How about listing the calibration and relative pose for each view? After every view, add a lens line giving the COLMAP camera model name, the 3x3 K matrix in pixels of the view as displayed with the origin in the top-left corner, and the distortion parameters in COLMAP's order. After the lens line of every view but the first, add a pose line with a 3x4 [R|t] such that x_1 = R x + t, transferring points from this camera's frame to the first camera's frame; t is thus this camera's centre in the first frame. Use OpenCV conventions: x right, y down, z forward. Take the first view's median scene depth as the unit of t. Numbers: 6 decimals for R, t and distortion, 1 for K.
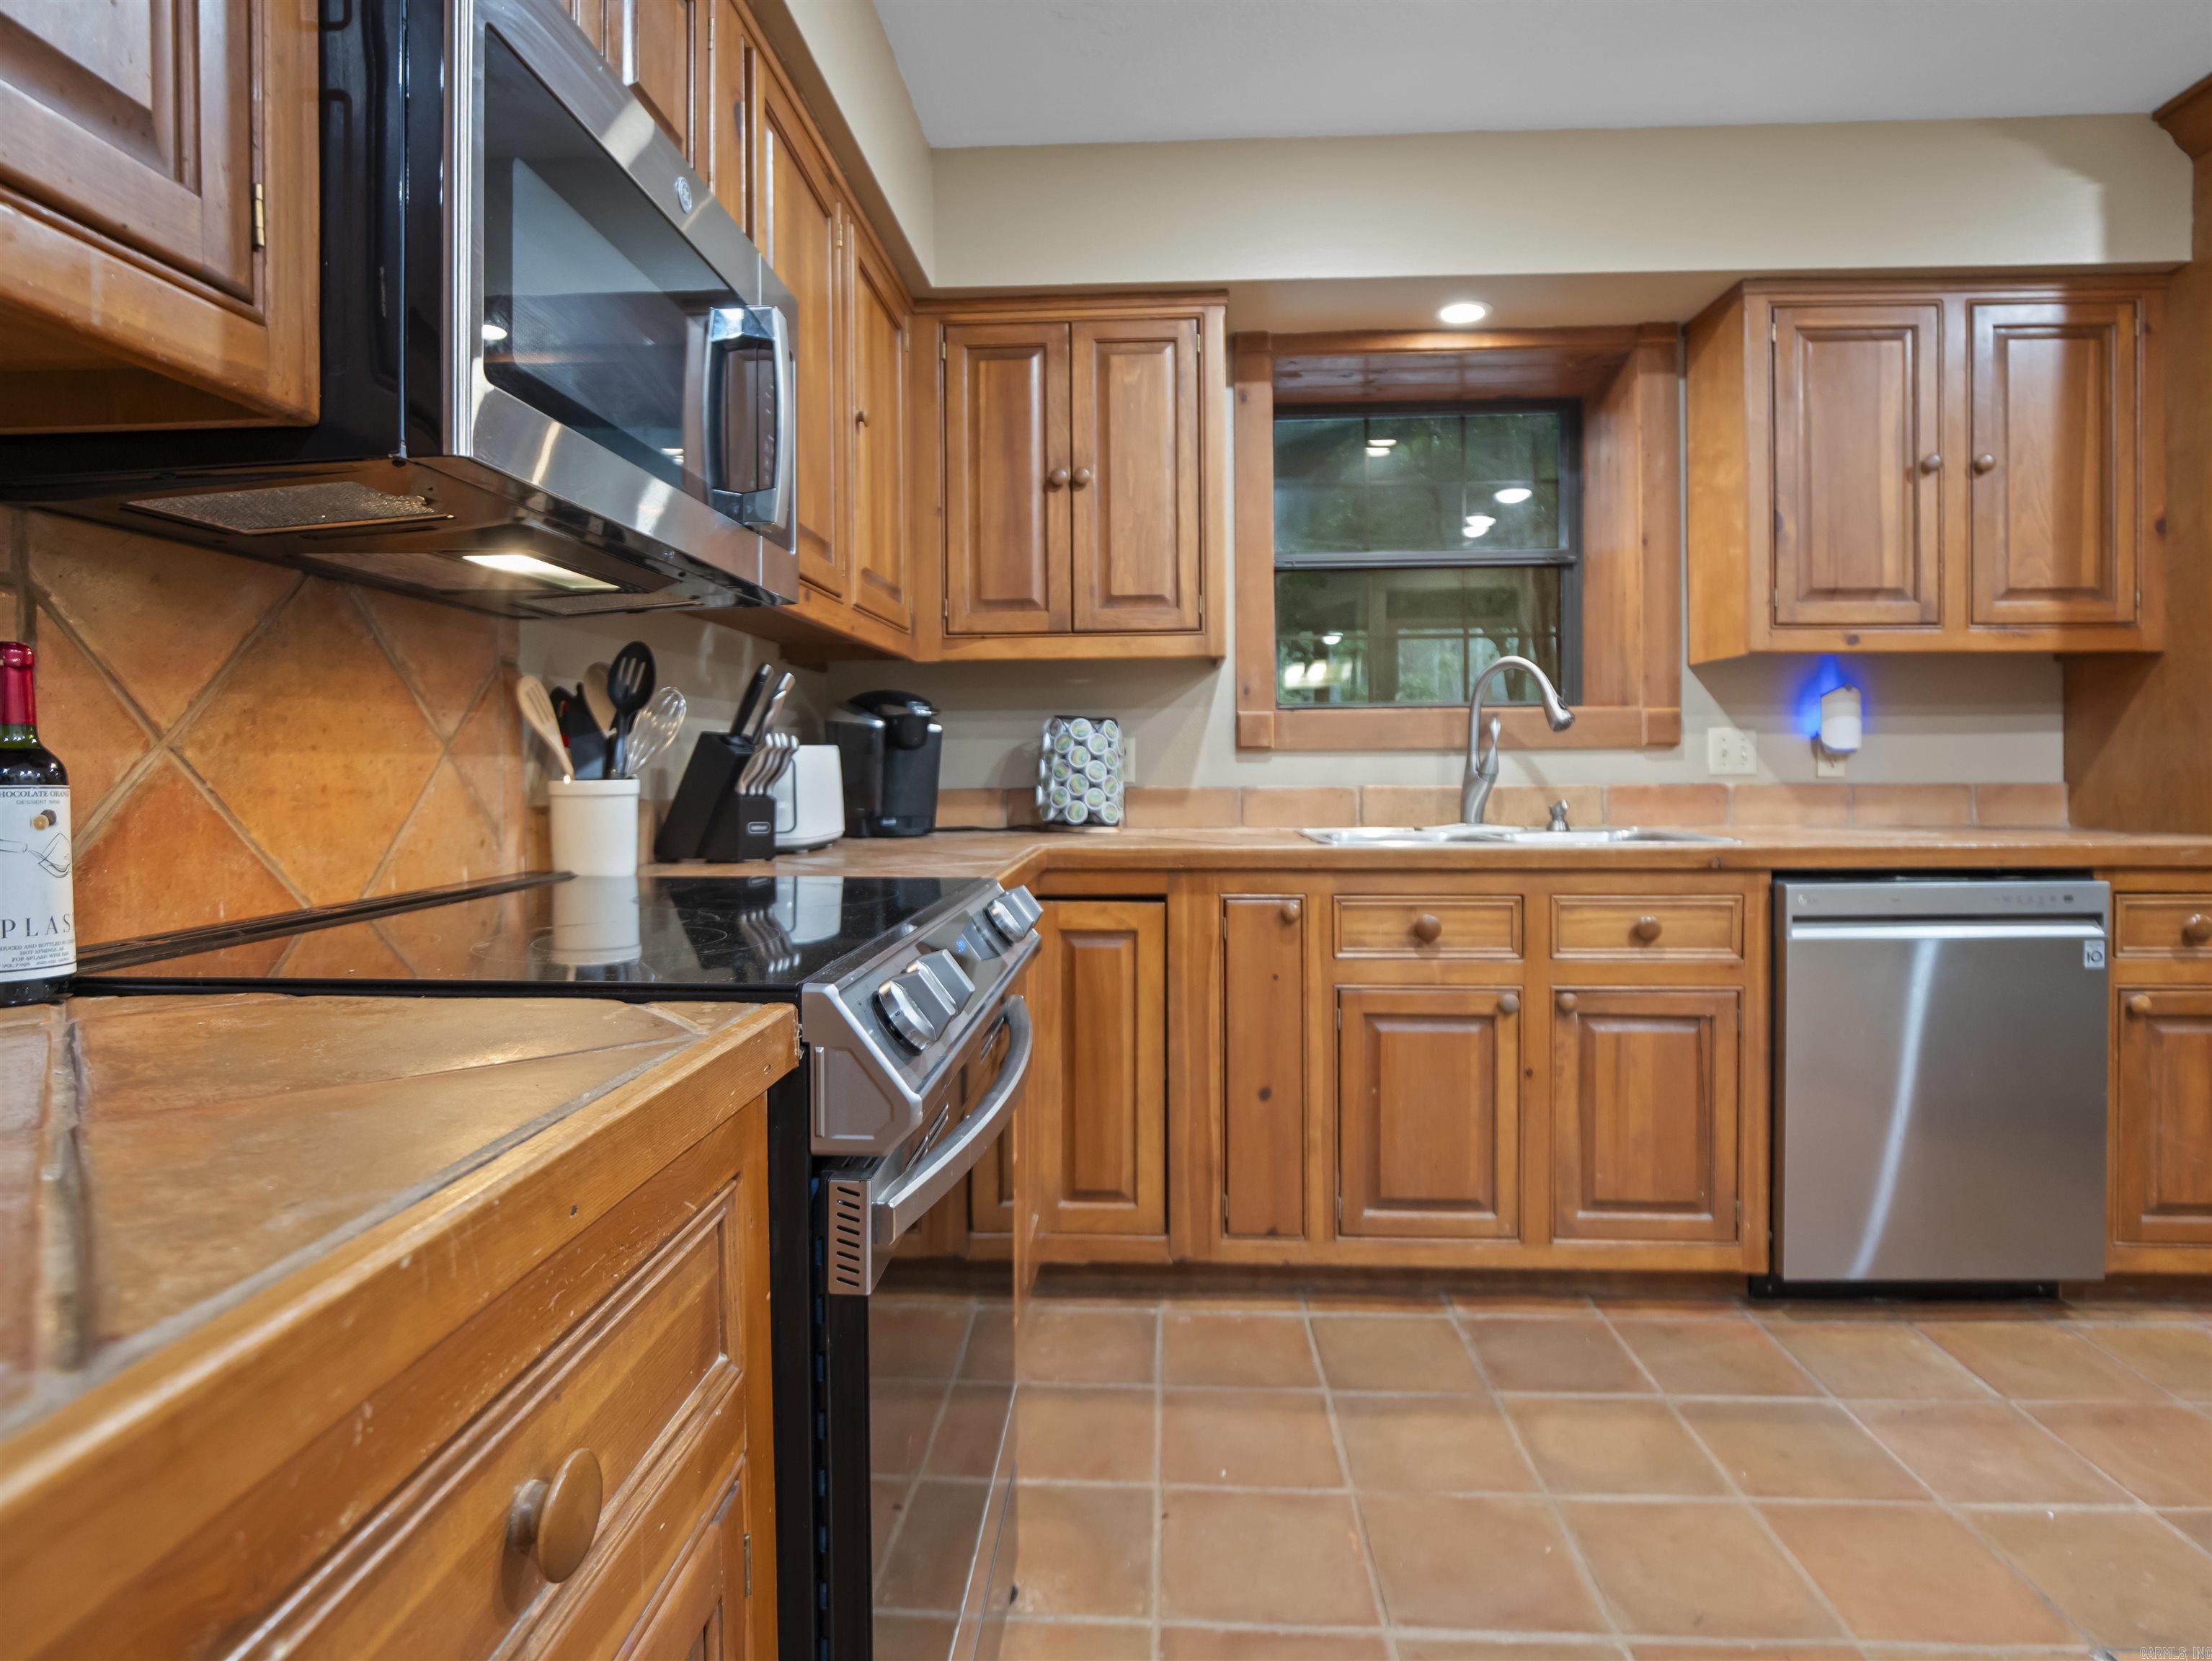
lens RADIAL K [[1194.1, 0, 1108.6], [0, 1194.1, 792.8], [0, 0, 1]] dist [-0.019498, 0.006420]
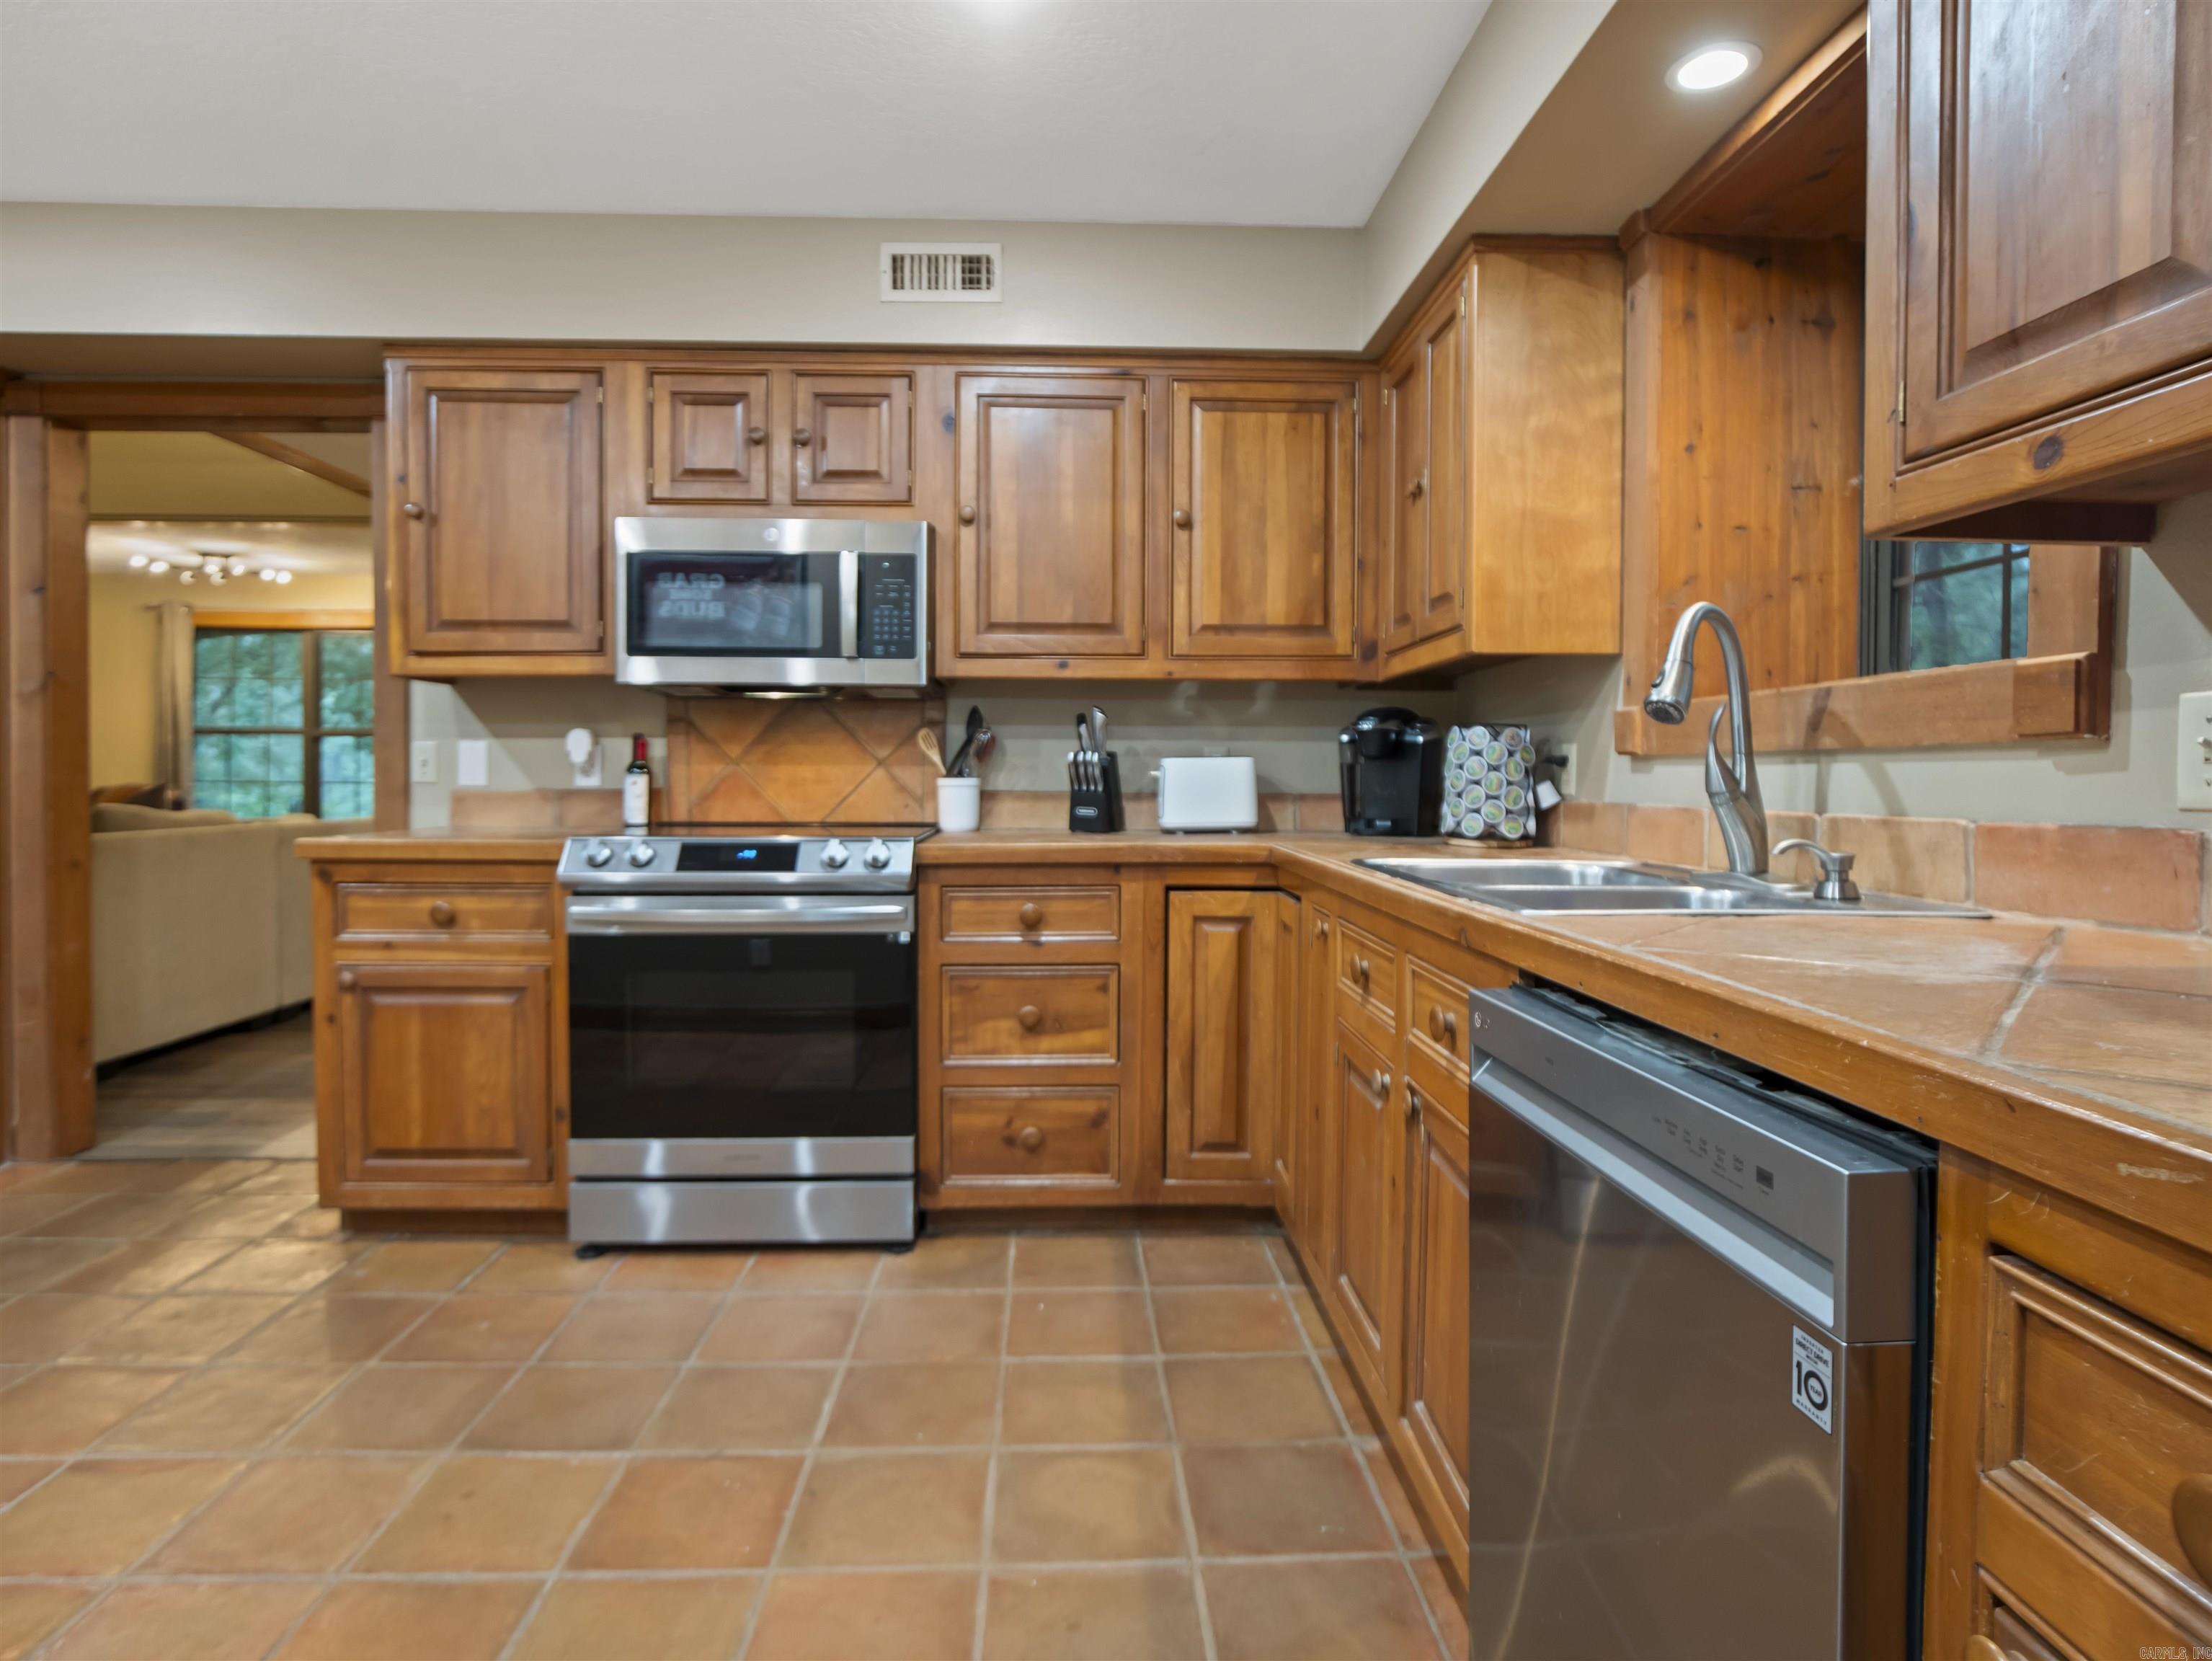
lens RADIAL K [[1194.1, 0, 1107.6], [0, 1194.1, 814.0], [0, 0, 1]] dist [-0.019498, 0.006420]
pose [[0.089798, 0.038347, -0.995221, 1.274946], [-0.028889, 0.998938, 0.035883, -0.024991], [0.995541, 0.025529, 0.090811, 0.876610]]
